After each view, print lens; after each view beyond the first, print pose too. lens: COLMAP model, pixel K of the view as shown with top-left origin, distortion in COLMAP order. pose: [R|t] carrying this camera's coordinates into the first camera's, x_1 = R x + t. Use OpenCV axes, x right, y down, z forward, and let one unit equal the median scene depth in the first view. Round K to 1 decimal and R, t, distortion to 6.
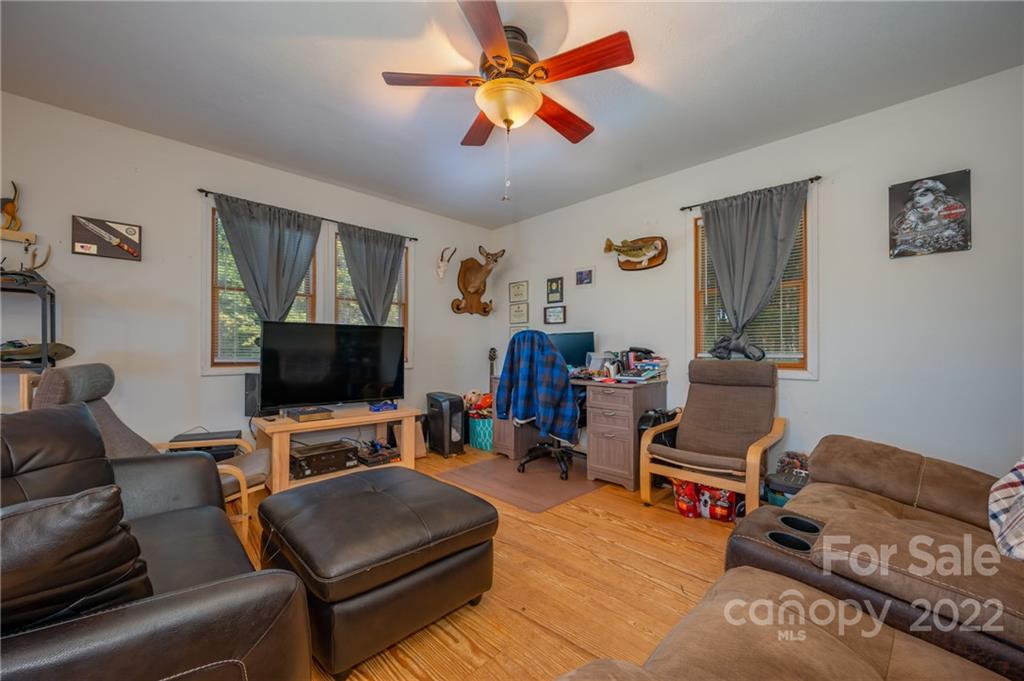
lens RADIAL K [[401.8, 0, 514.6], [0, 401.8, 346.0], [0, 0, 1]] dist [-0.001051, -0.000058]
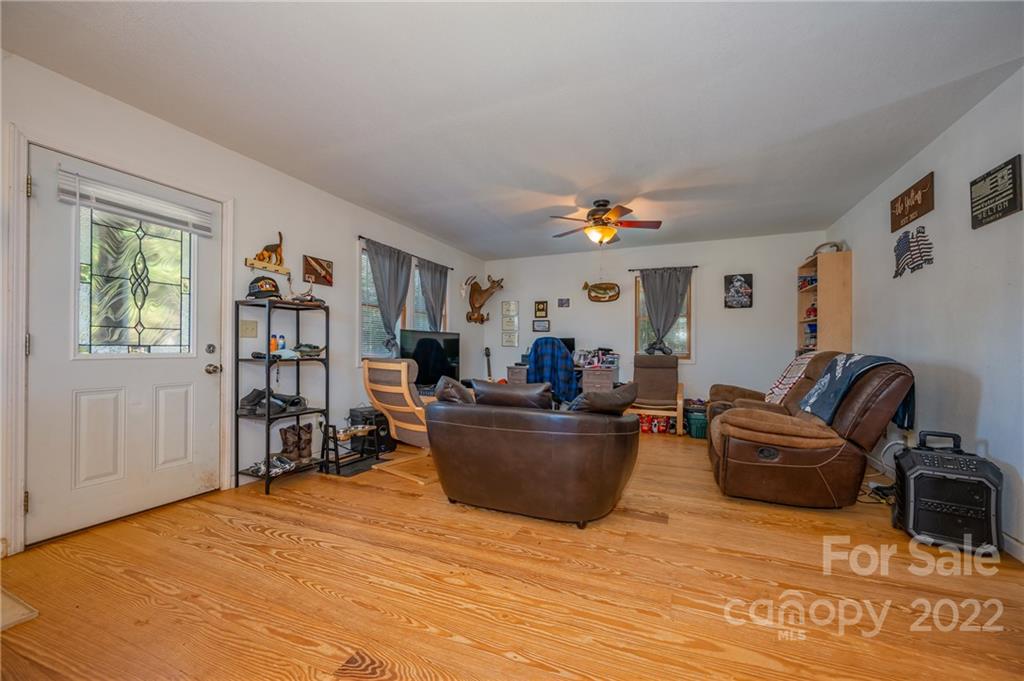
lens RADIAL K [[401.8, 0, 514.6], [0, 401.8, 346.0], [0, 0, 1]] dist [-0.001051, -0.000058]
pose [[0.927205, 0.003535, 0.374539, -0.717256], [-0.005189, 0.999981, 0.003409, -0.008109], [-0.374519, -0.005104, 0.927205, -0.461346]]
